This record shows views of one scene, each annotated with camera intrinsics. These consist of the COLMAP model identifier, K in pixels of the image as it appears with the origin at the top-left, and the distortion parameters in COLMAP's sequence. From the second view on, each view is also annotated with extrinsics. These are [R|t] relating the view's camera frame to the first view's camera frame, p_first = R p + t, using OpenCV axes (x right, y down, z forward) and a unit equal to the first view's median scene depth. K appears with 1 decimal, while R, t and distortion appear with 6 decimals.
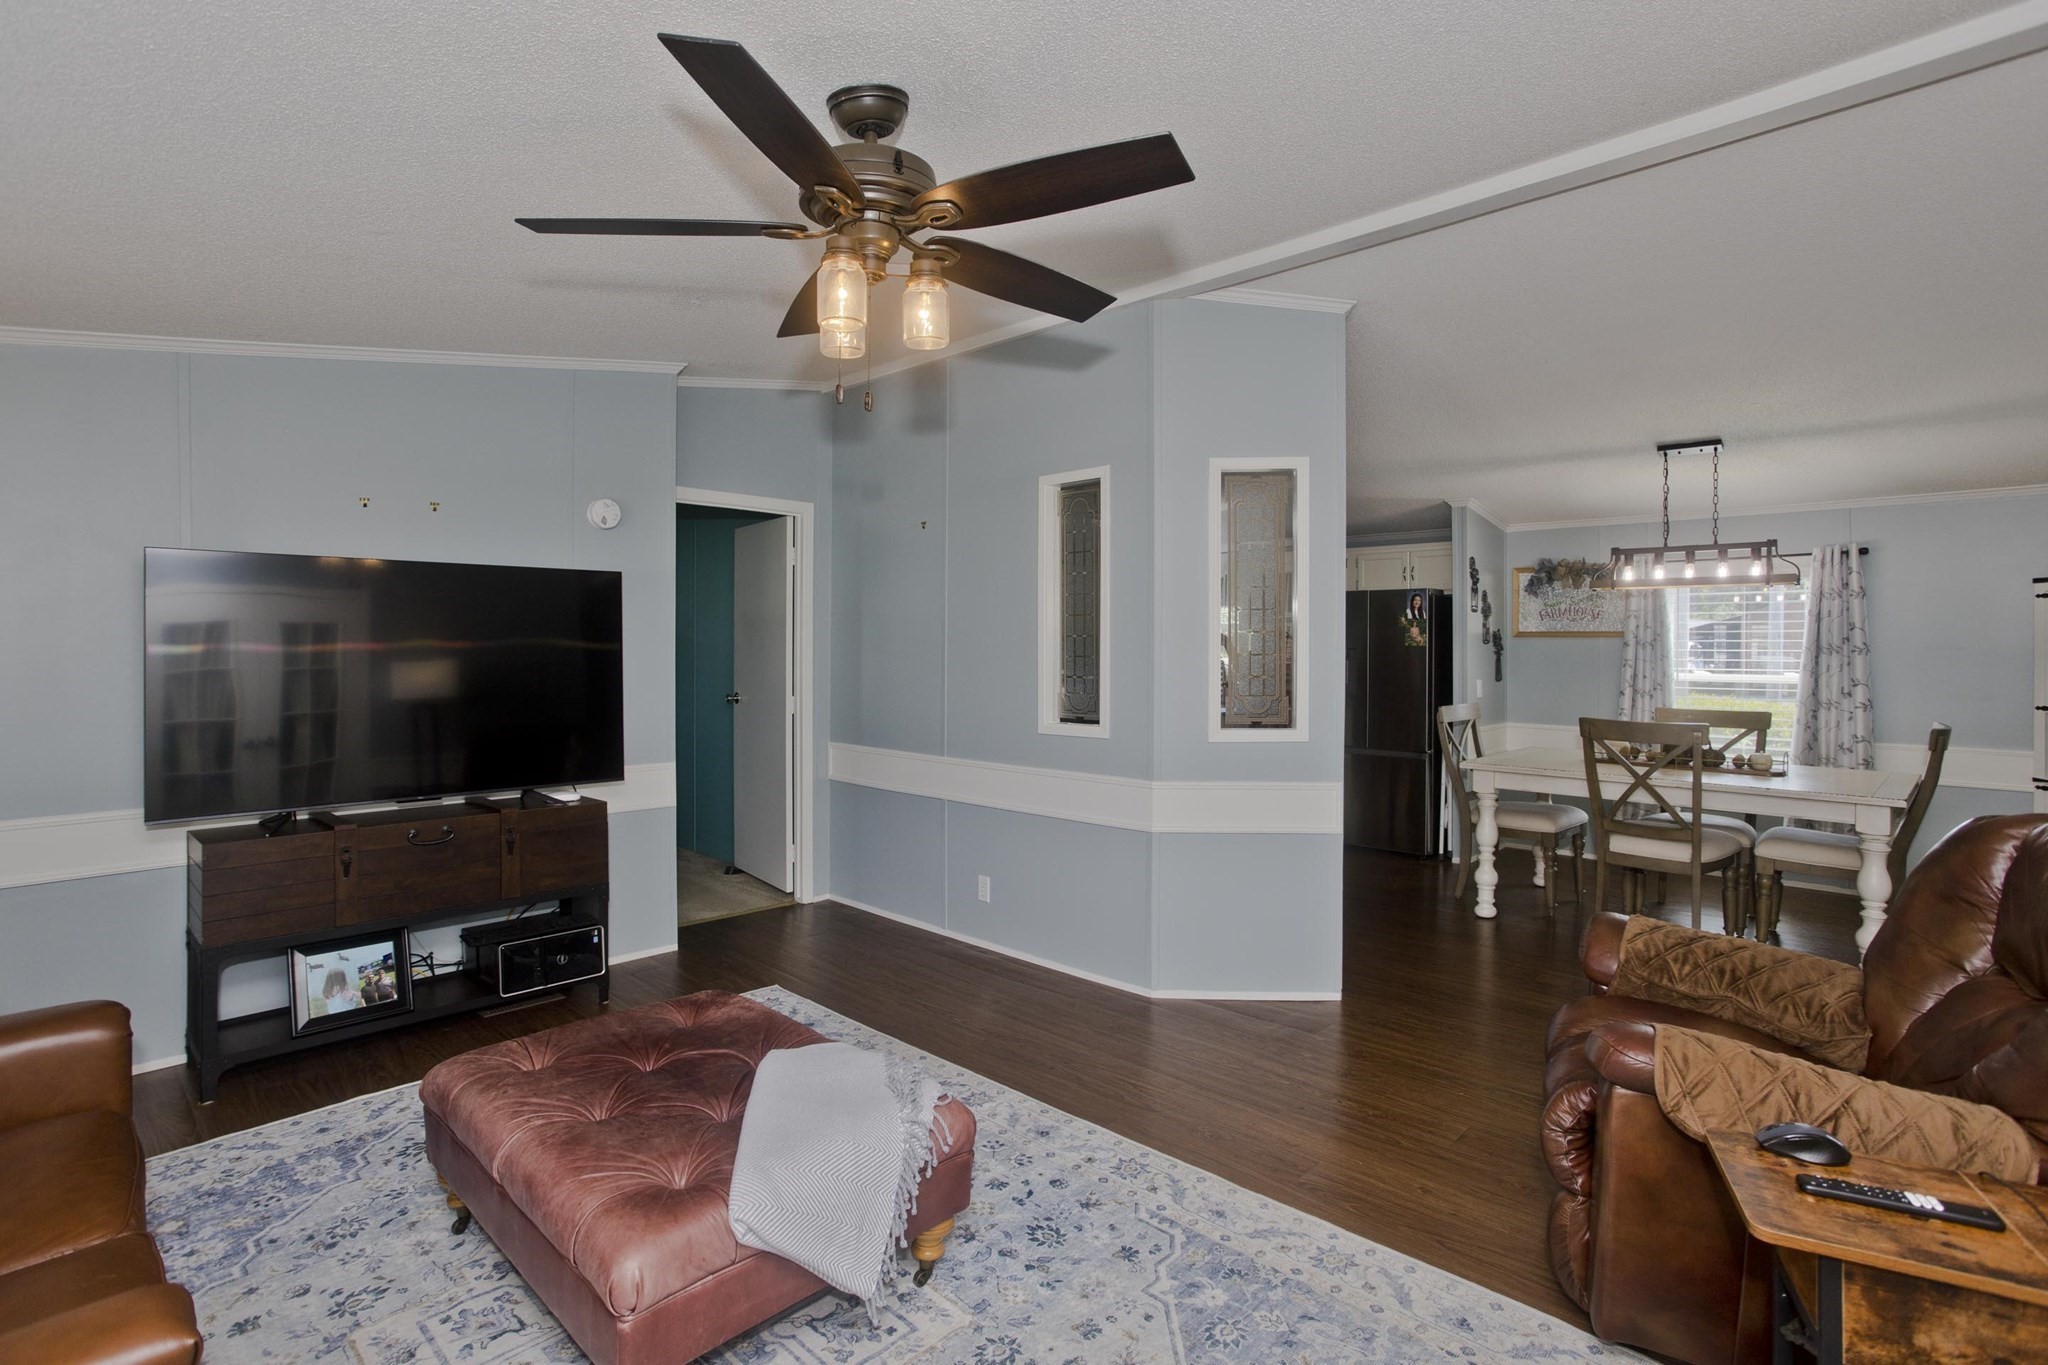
lens RADIAL K [[997.8, 0, 1020.0], [0, 997.8, 651.2], [0, 0, 1]] dist [-0.002220, 0.000249]
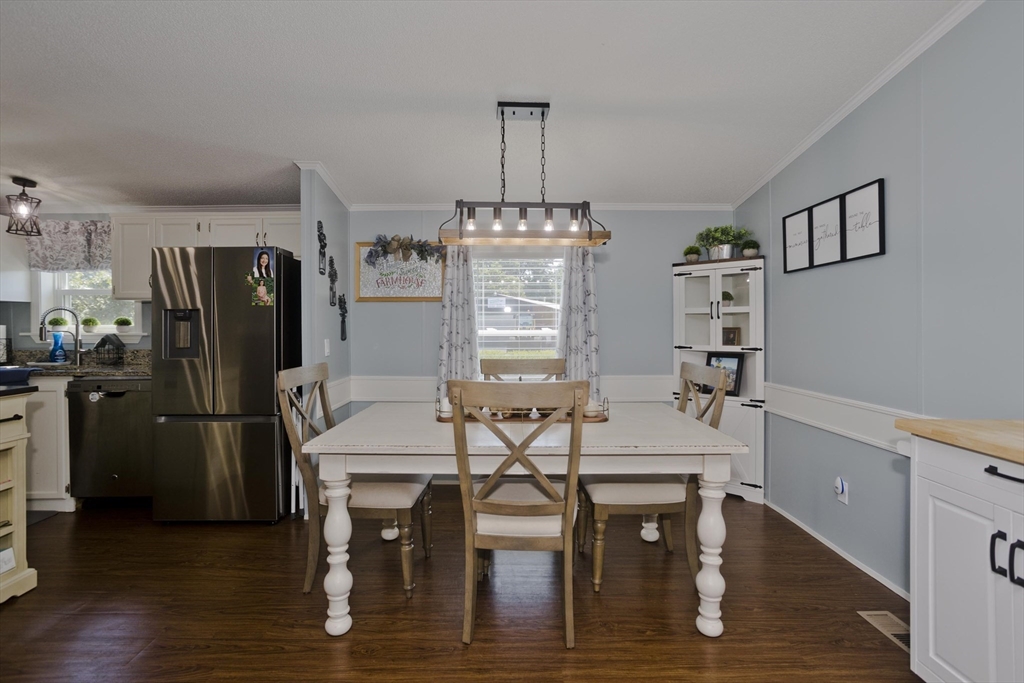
lens RADIAL K [[498.9, 0, 510.0], [0, 498.9, 325.9], [0, 0, 1]] dist [-0.002220, 0.000249]
pose [[0.708357, -0.006677, 0.705823, 0.235981], [0.010740, 0.999941, -0.001319, 0.017929], [-0.705773, 0.008514, 0.708387, 0.513567]]
